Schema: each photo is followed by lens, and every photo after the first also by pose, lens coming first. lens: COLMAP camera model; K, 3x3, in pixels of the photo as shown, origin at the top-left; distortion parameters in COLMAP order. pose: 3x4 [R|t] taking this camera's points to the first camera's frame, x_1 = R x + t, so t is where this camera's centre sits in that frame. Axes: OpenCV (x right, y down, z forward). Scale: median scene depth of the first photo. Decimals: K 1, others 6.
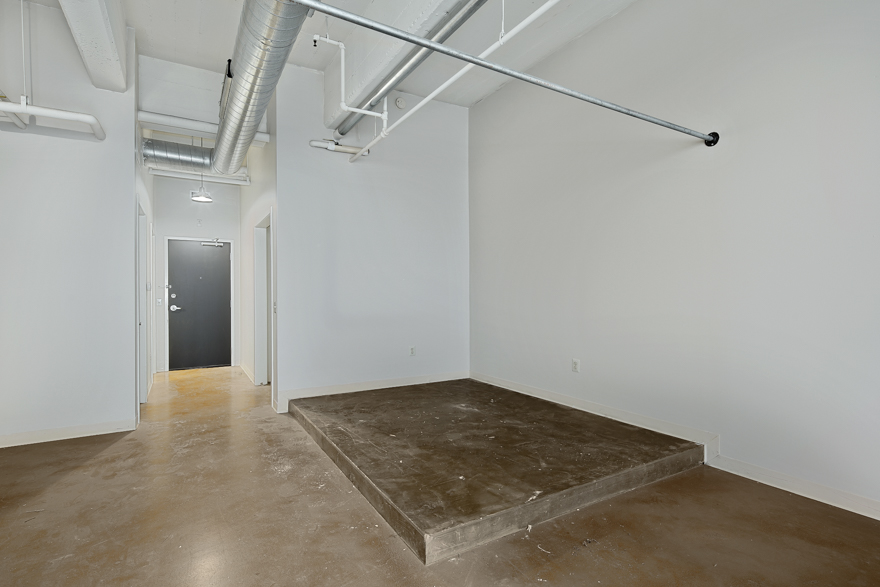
lens RADIAL K [[432.3, 0, 440.9], [0, 432.3, 293.6], [0, 0, 1]] dist [0.003205, -0.001480]
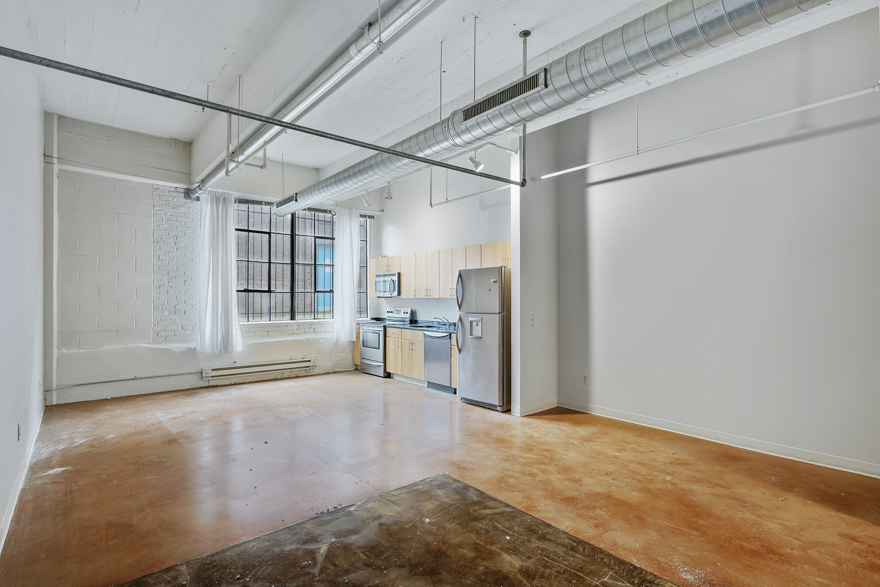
lens RADIAL K [[432.3, 0, 433.3], [0, 432.3, 298.8], [0, 0, 1]] dist [0.003205, -0.001480]
pose [[-0.989002, 0.005637, -0.147793, 0.149096], [0.005074, 0.999978, 0.004187, -0.044279], [0.147813, 0.003391, -0.989009, 1.700000]]
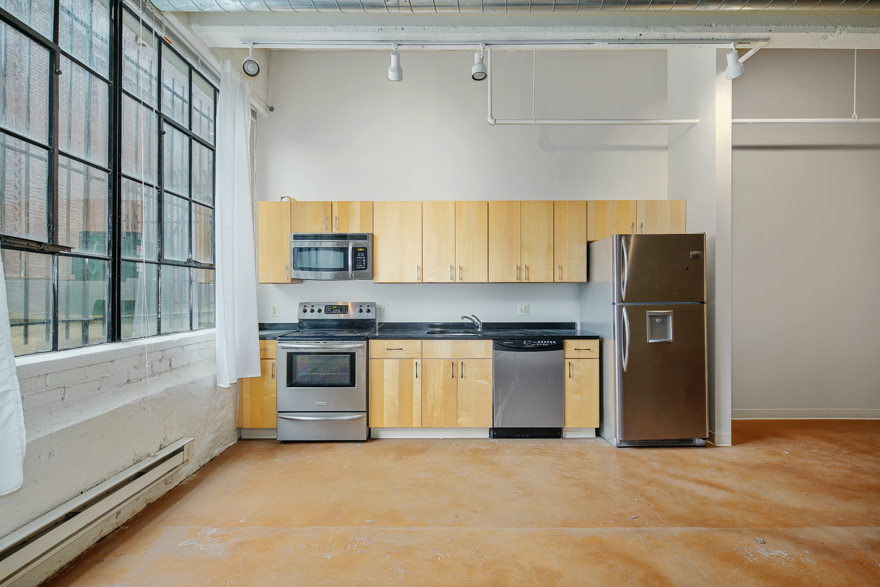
lens RADIAL K [[432.3, 0, 440.1], [0, 432.3, 294.6], [0, 0, 1]] dist [0.003205, -0.001480]
pose [[-0.504441, 0.001889, -0.863444, 1.020240], [0.001950, 0.999998, 0.001049, -0.003036], [0.863444, -0.001154, -0.504444, 0.002537]]
